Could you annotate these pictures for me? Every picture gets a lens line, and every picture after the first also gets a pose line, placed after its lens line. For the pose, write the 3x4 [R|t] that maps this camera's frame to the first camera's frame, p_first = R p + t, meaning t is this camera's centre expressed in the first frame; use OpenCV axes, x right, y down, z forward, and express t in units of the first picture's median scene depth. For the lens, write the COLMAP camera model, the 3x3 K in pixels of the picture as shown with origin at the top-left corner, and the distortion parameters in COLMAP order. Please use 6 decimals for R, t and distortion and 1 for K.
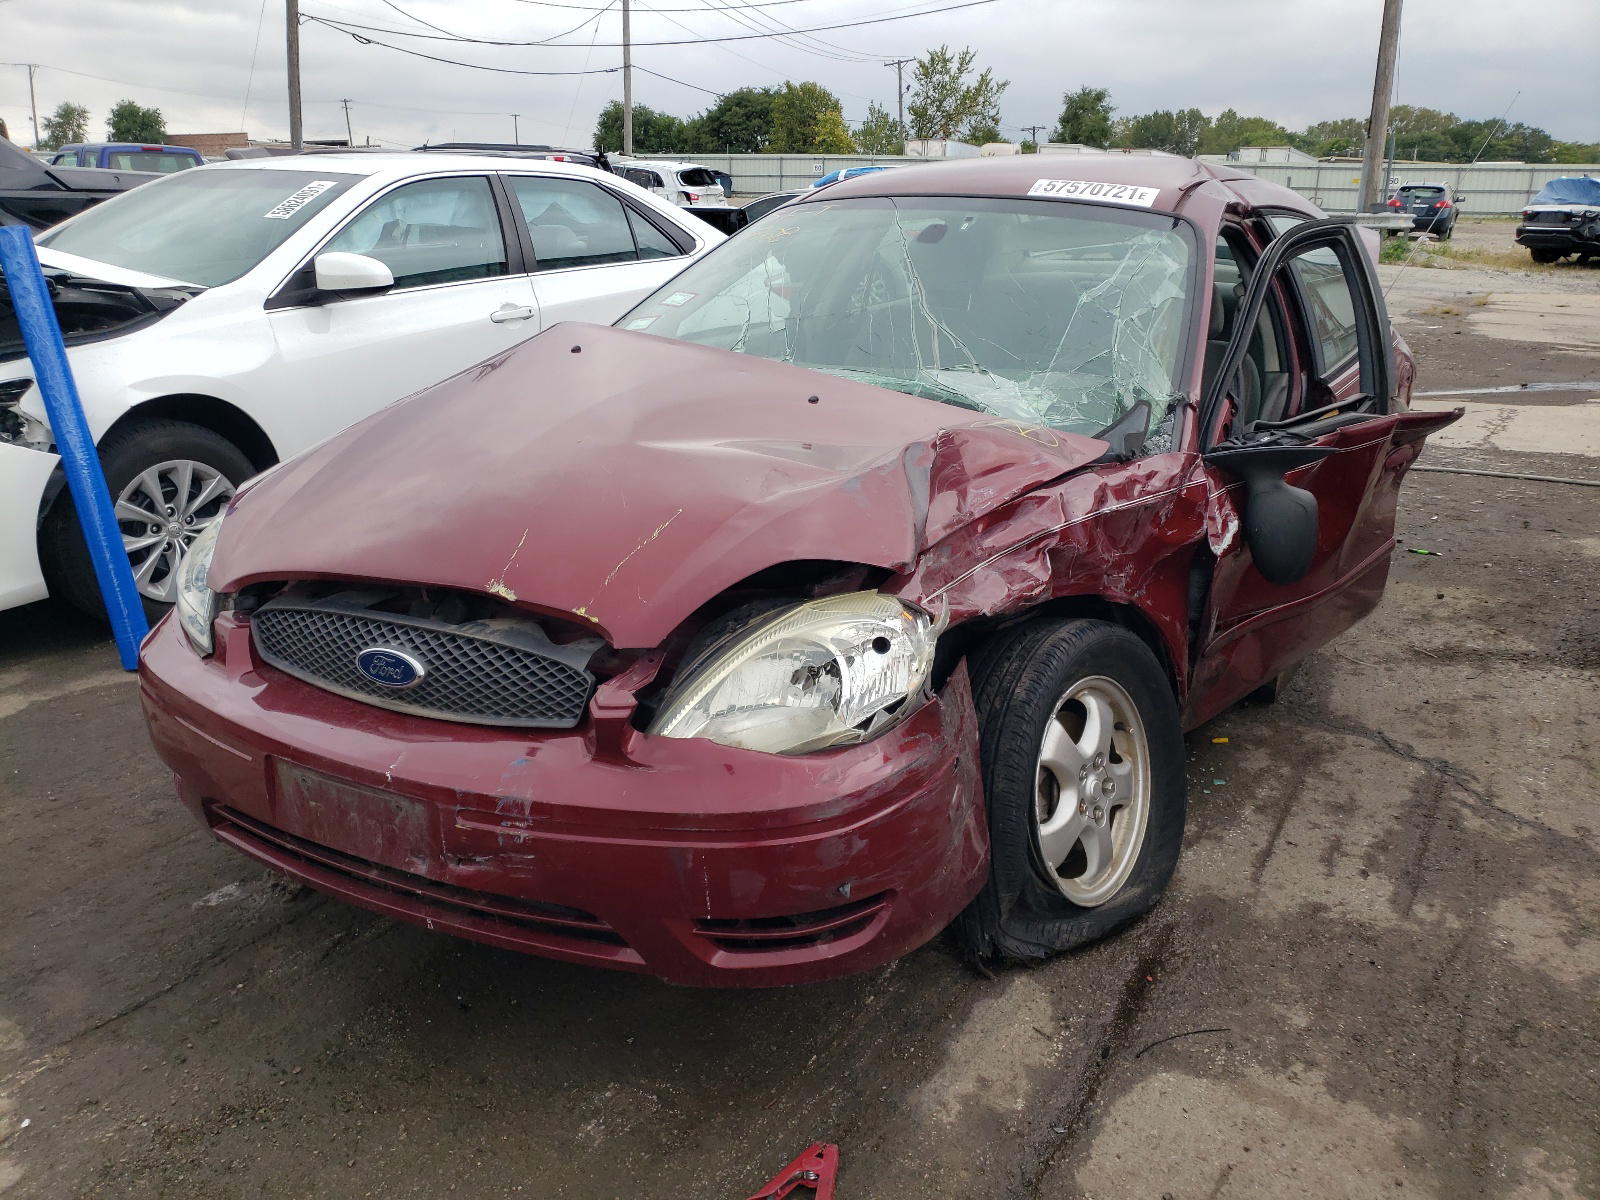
lens RADIAL K [[1212.7, 0, 798.5], [0, 1212.7, 597.6], [0, 0, 1]] dist [-0.001984, -0.004553]
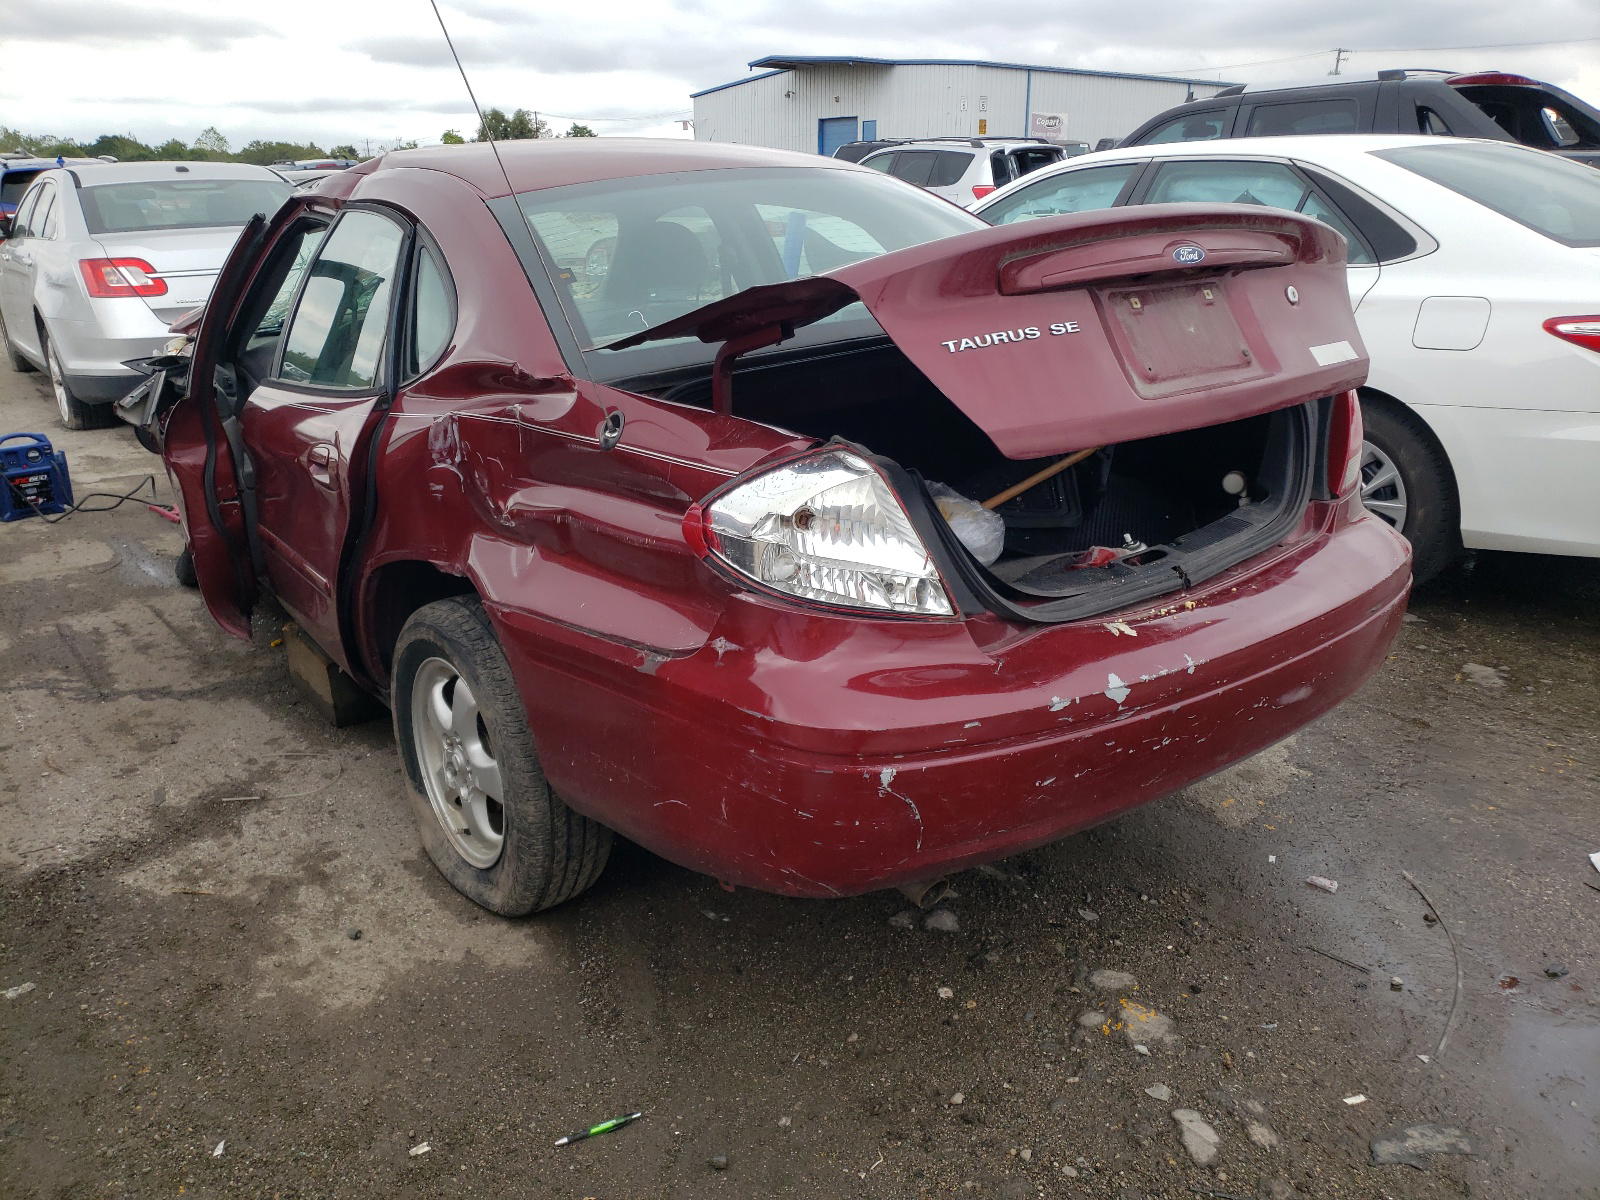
lens RADIAL K [[1212.7, 0, 800.8], [0, 1212.7, 599.9], [0, 0, 1]] dist [-0.001984, -0.004553]
pose [[-0.330707, 0.358157, -0.873130, 1.361009], [-0.218023, 0.871165, 0.439929, -0.622713], [0.918204, 0.335850, -0.210014, 1.926656]]
